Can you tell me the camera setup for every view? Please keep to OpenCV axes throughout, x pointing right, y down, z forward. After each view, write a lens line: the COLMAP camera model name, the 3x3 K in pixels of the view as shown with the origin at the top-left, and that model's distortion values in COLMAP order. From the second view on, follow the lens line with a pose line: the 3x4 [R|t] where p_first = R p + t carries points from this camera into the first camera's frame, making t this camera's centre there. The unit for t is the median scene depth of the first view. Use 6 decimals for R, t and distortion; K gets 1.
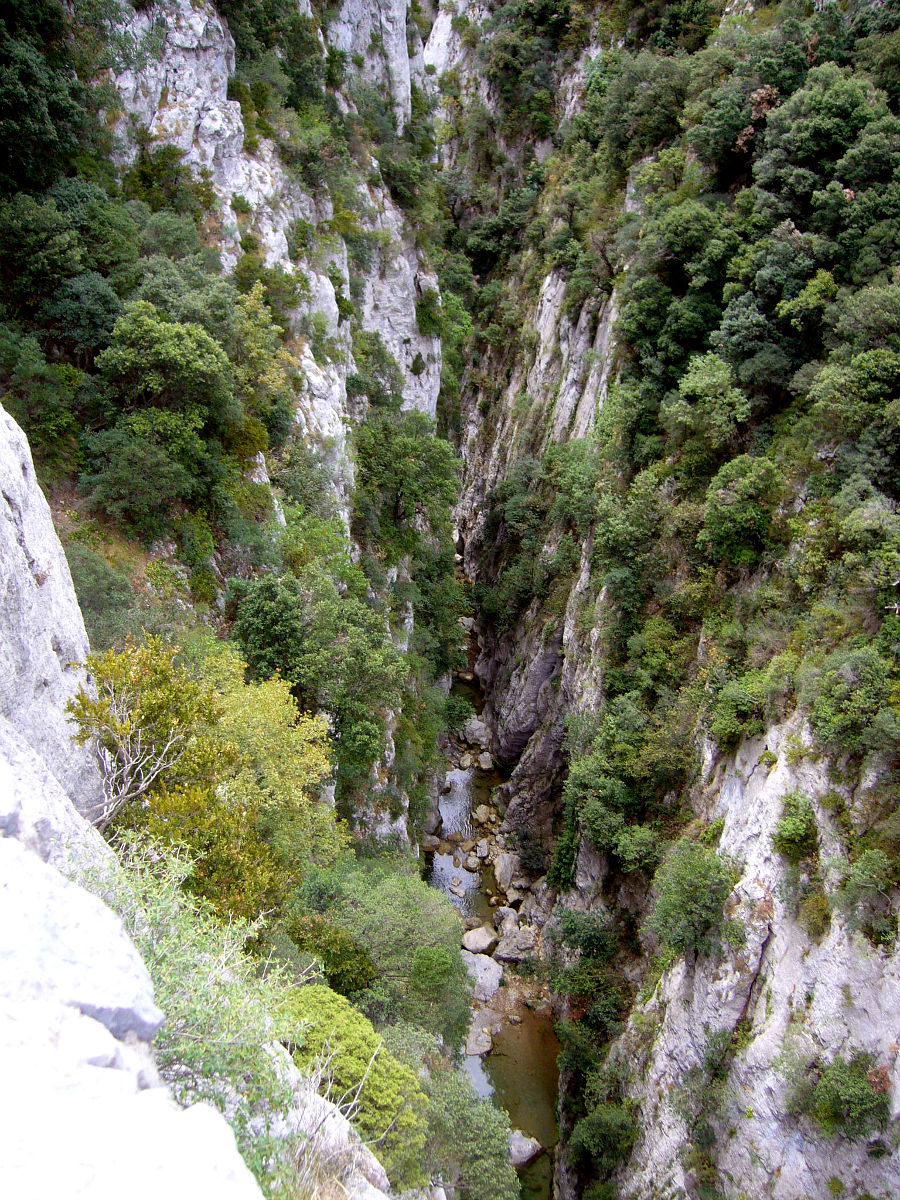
lens RADIAL K [[1235.7, 0, 457.4], [0, 1235.7, 610.3], [0, 0, 1]] dist [-0.061548, 0.000000]
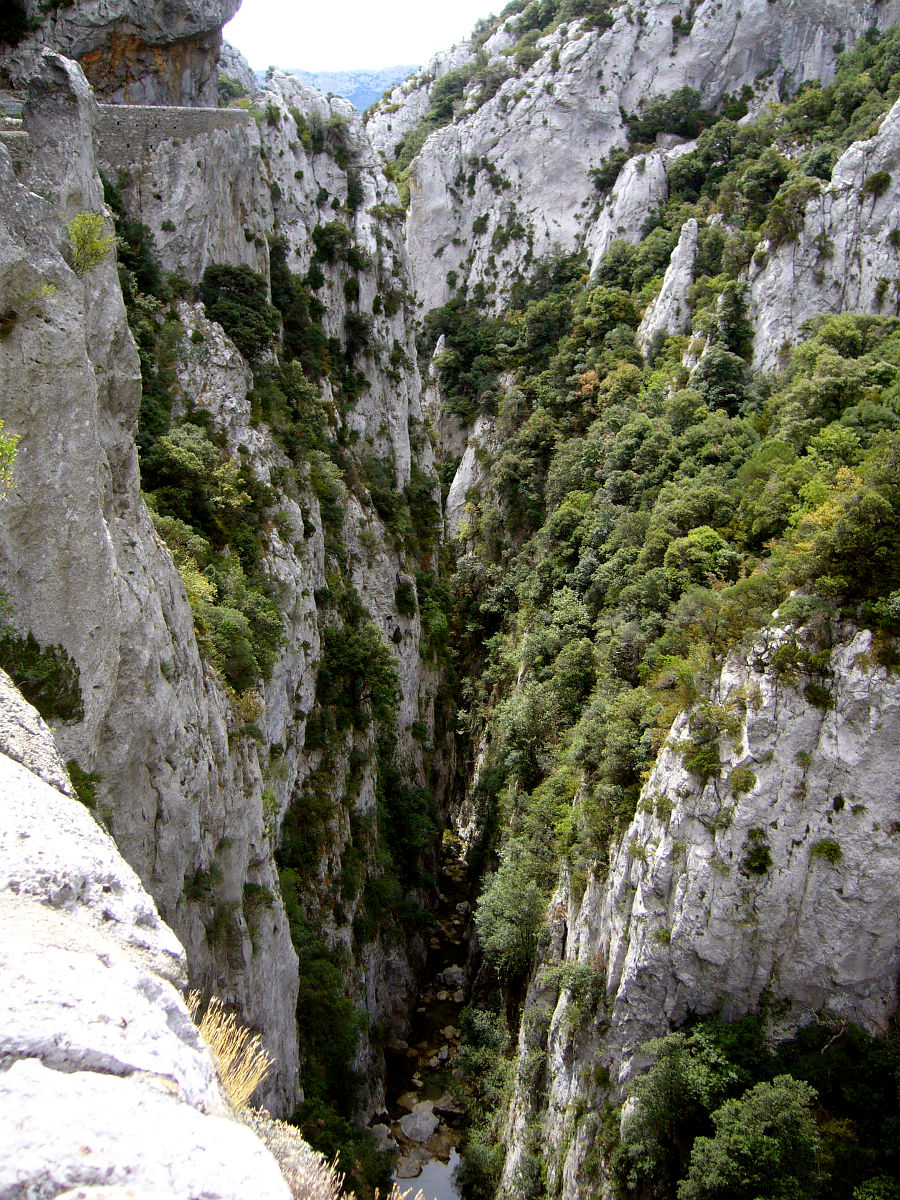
lens RADIAL K [[1235.7, 0, 447.5], [0, 1235.7, 589.7], [0, 0, 1]] dist [-0.061548, 0.000000]
pose [[0.994902, 0.013626, -0.099926, 0.182627], [-0.051743, 0.919446, -0.389797, 0.328512], [0.086566, 0.392981, 0.915463, -0.326389]]
